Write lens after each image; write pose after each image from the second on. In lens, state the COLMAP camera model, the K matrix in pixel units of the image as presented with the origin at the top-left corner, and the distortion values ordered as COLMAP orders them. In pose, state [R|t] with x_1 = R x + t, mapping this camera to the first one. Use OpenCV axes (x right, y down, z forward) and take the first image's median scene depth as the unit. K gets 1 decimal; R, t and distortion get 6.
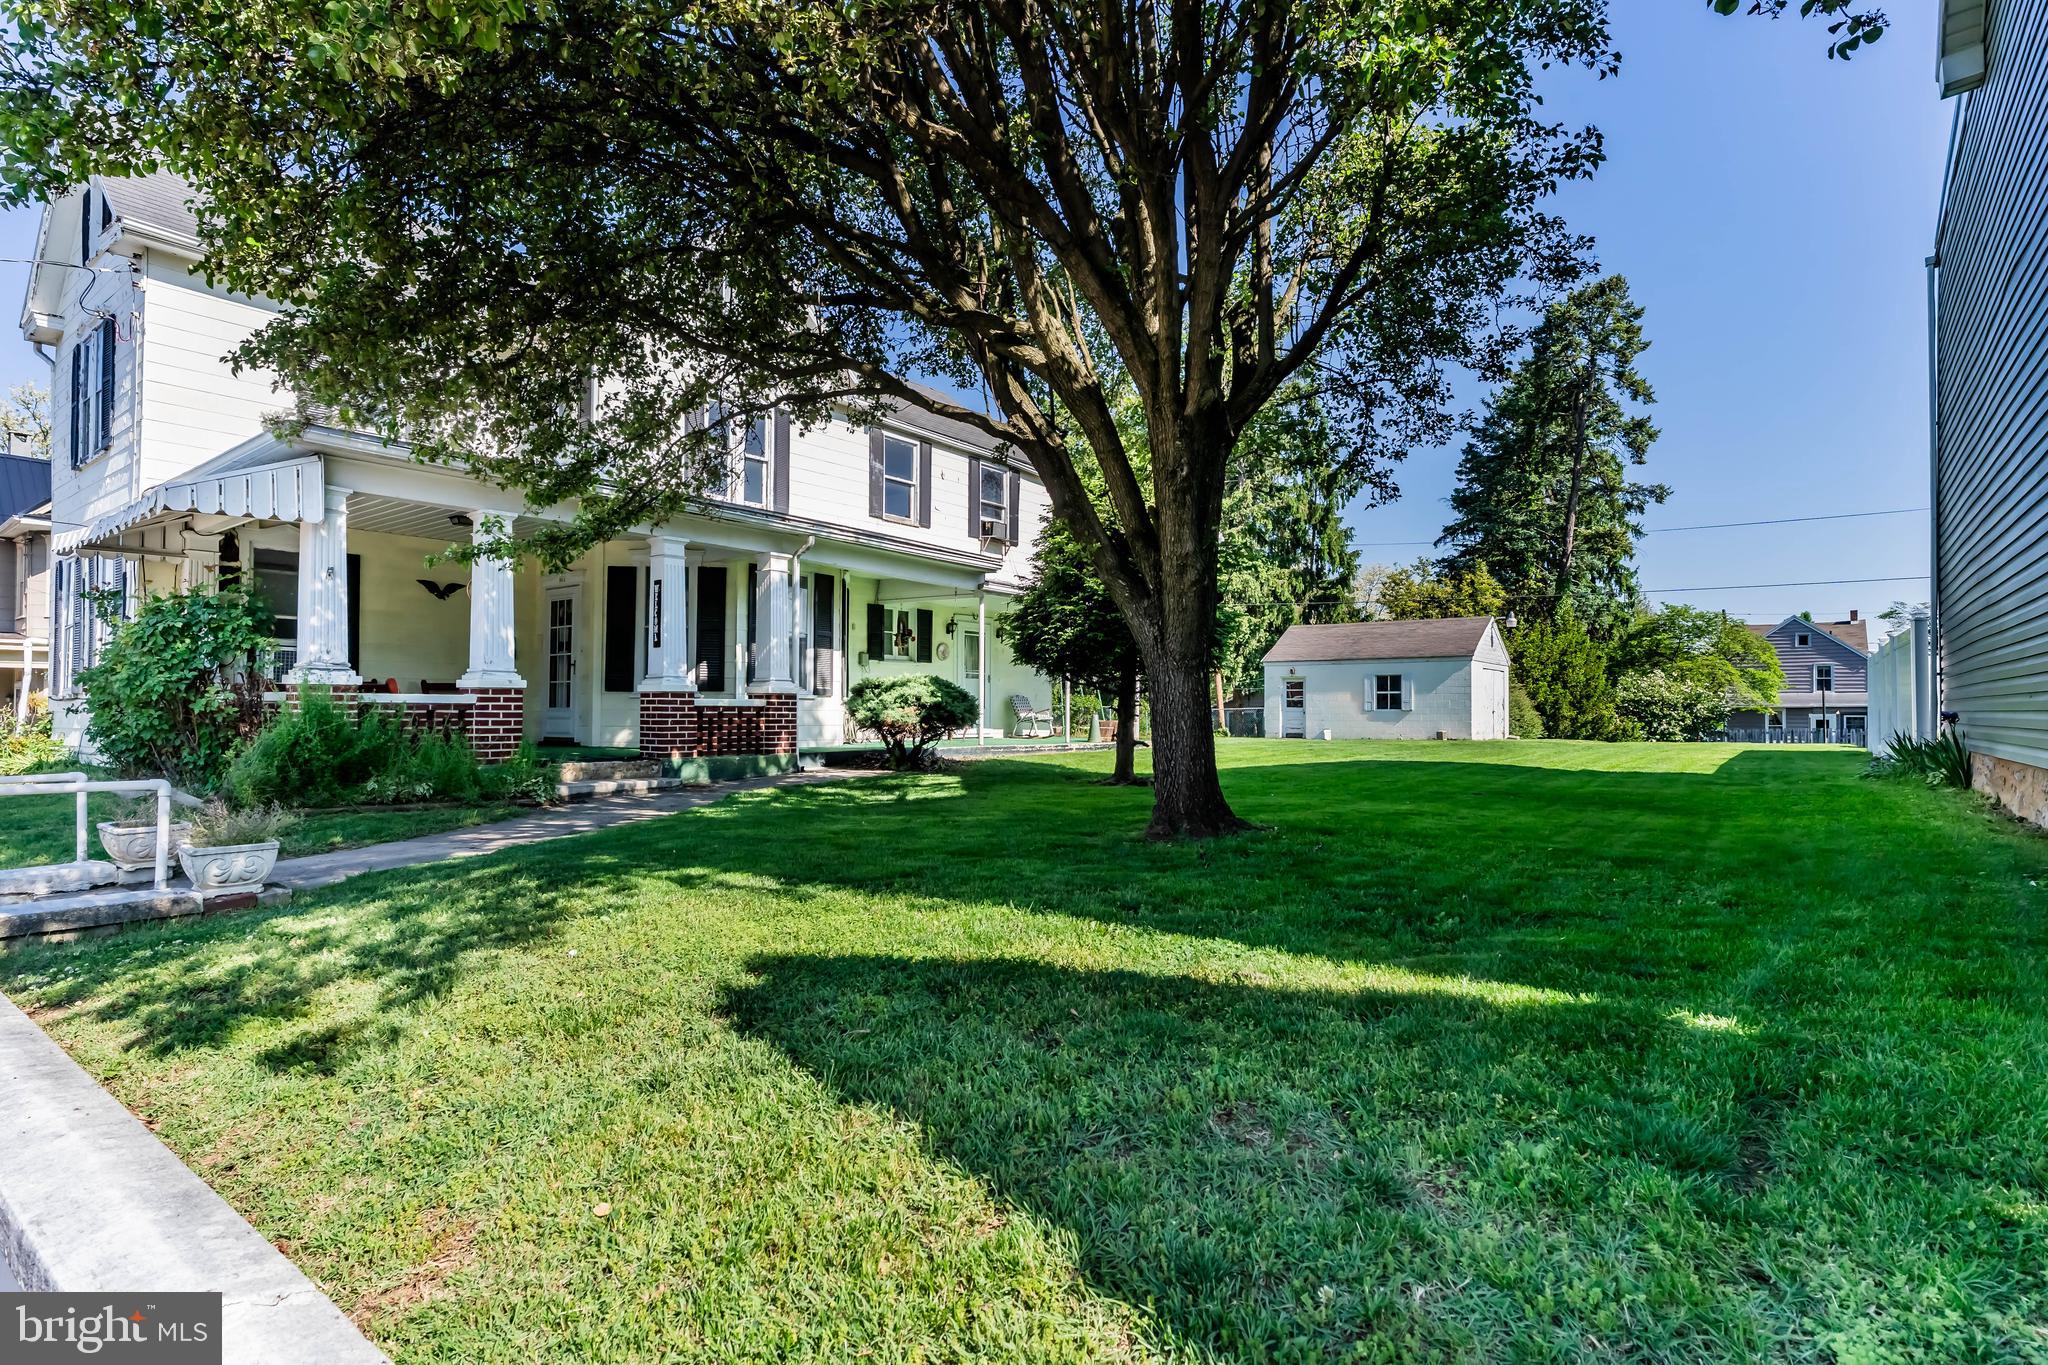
lens RADIAL K [[1048.4, 0, 1026.6], [0, 1048.4, 697.0], [0, 0, 1]] dist [-0.015775, 0.006855]
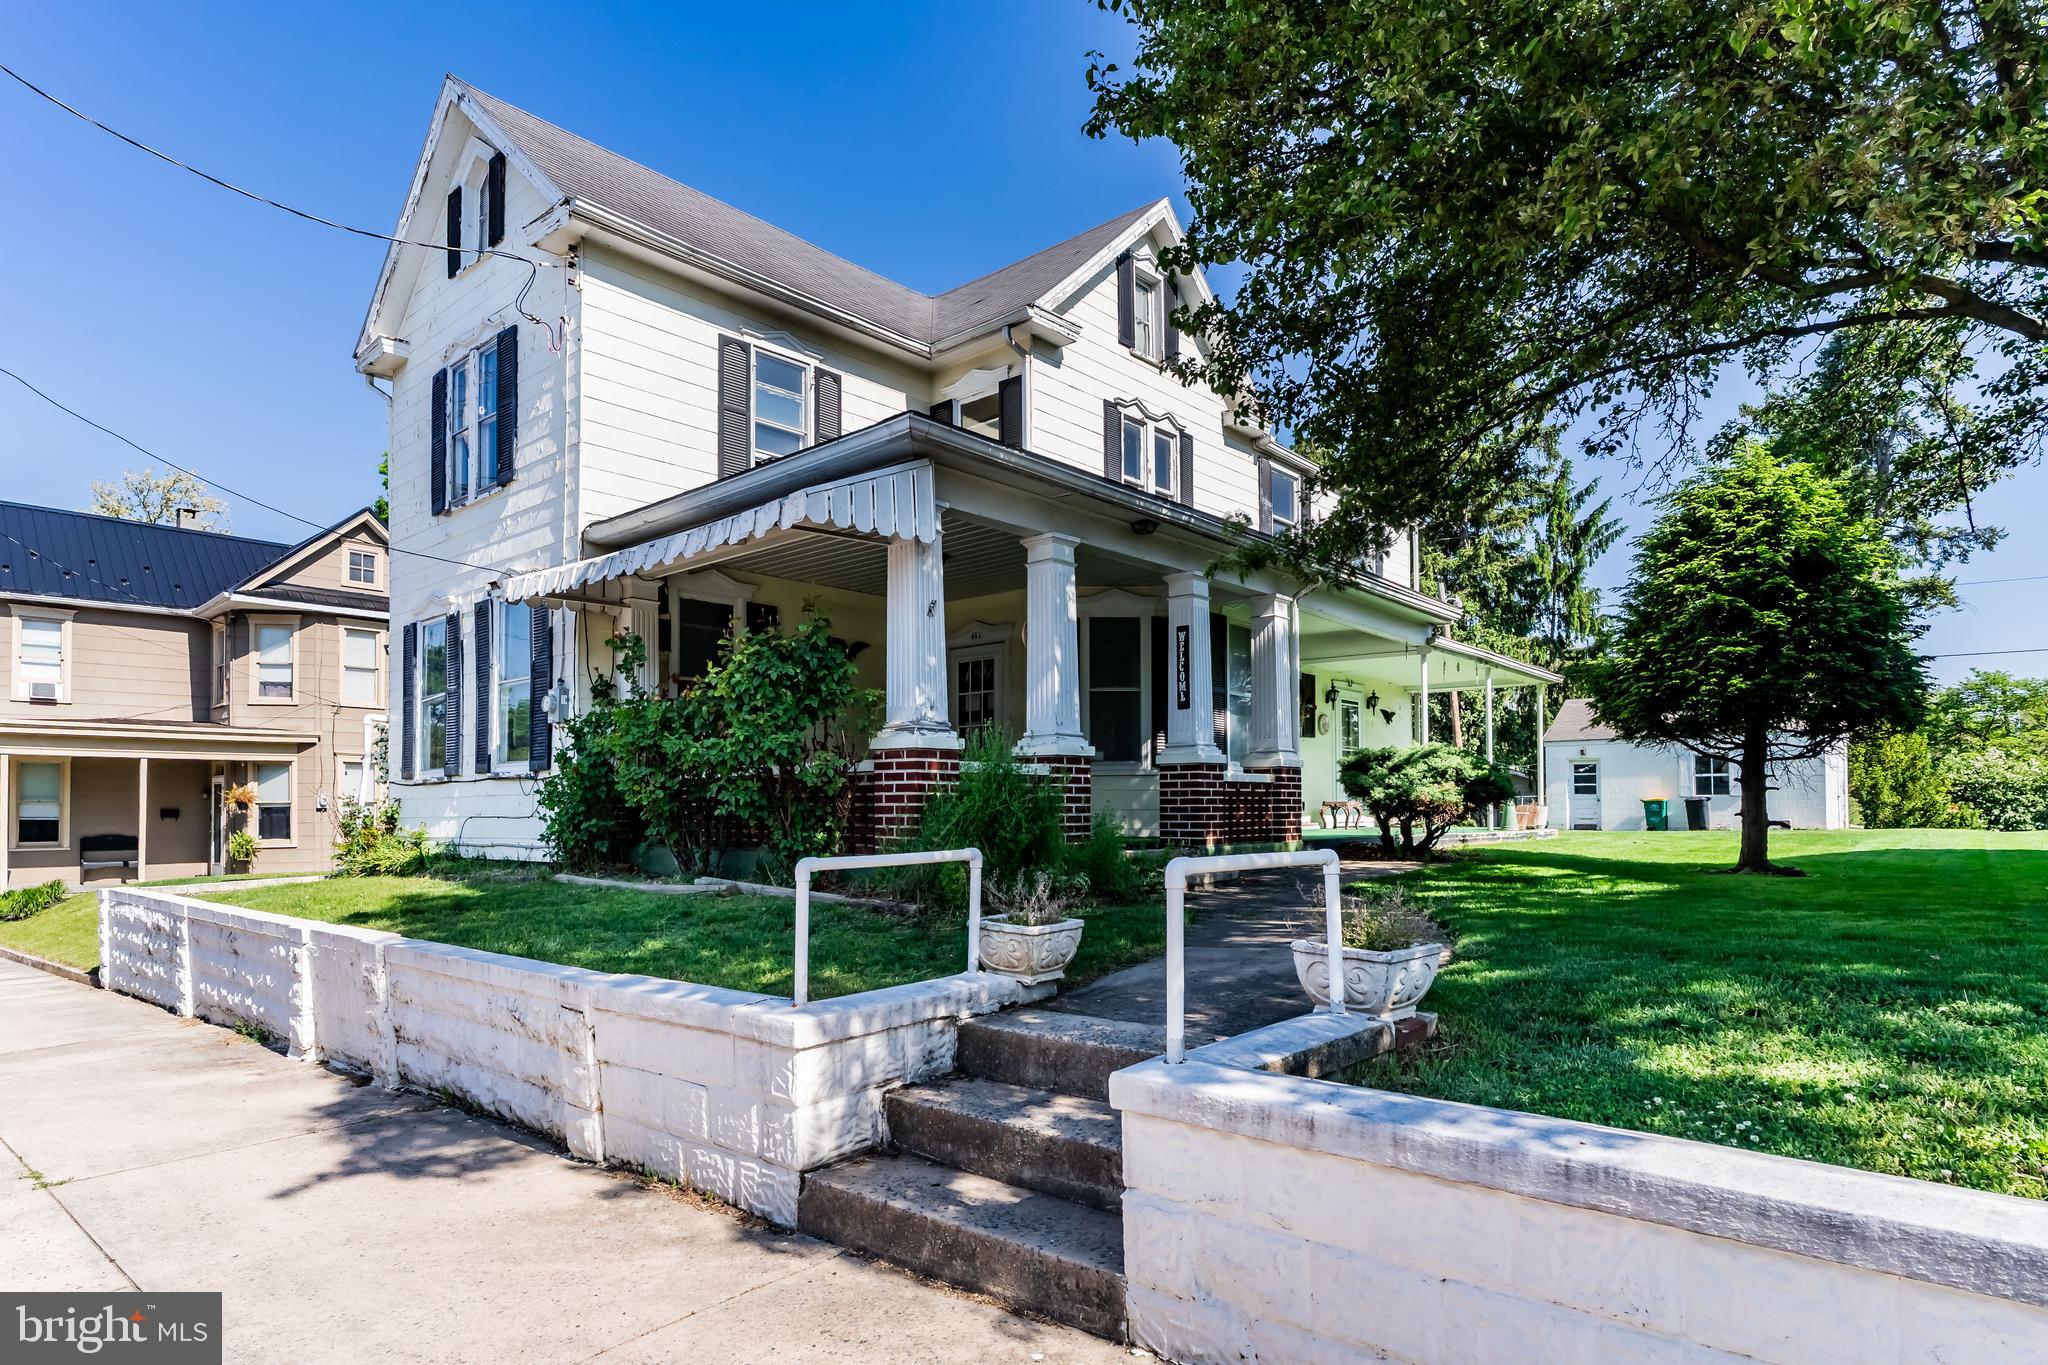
lens RADIAL K [[1139.0, 0, 1011.3], [0, 1139.0, 779.2], [0, 0, 1]] dist [-0.003854, -0.000039]
pose [[0.997779, -0.010790, -0.065731, -0.269669], [0.009858, 0.999847, -0.014478, 0.011663], [0.065877, 0.013798, 0.997732, 0.070178]]
